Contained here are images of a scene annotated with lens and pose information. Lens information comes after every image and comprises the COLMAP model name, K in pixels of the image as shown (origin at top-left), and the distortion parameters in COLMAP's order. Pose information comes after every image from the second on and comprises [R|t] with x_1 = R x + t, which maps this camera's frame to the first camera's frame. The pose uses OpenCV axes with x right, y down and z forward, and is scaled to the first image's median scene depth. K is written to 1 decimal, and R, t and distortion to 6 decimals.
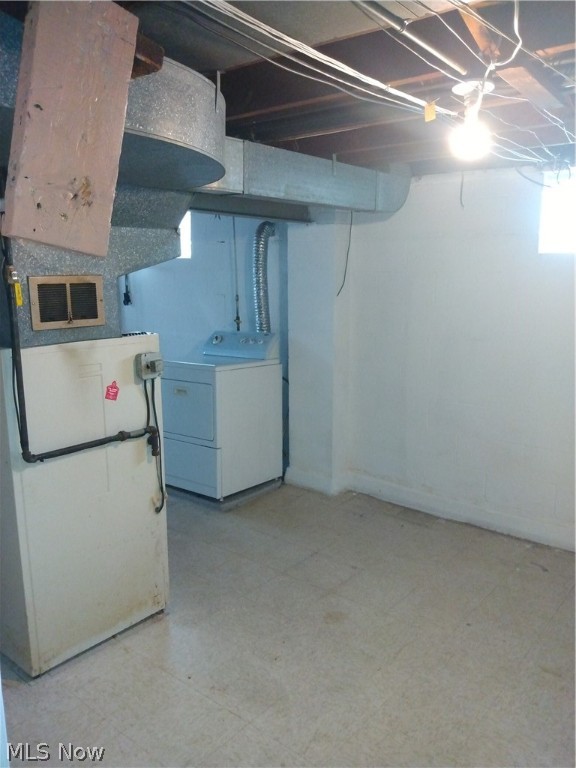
lens RADIAL K [[600.9, 0, 288.8], [0, 600.9, 382.8], [0, 0, 1]] dist [0.081271, -0.129536]
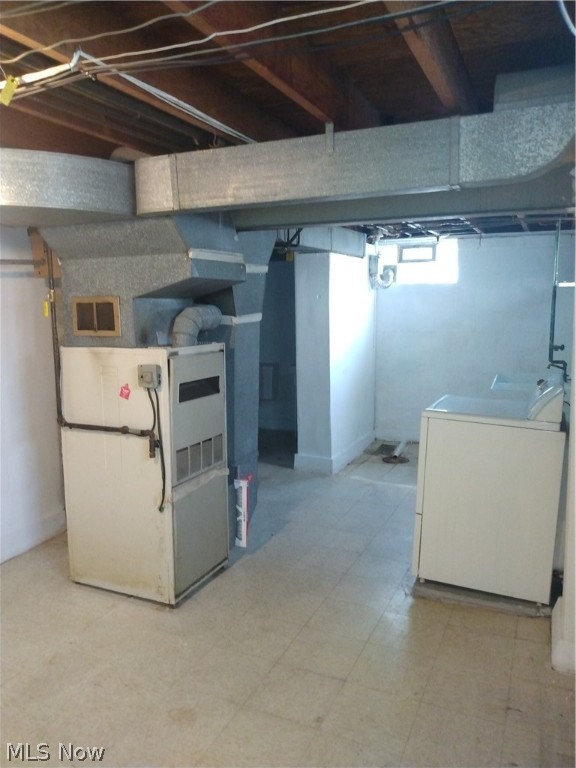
lens RADIAL K [[600.9, 0, 288.8], [0, 600.9, 382.8], [0, 0, 1]] dist [0.081271, -0.129536]
pose [[0.258695, 0.125900, -0.957719, 0.943854], [-0.168410, 0.982164, 0.083623, -0.158760], [0.951165, 0.139657, 0.275284, 0.969469]]
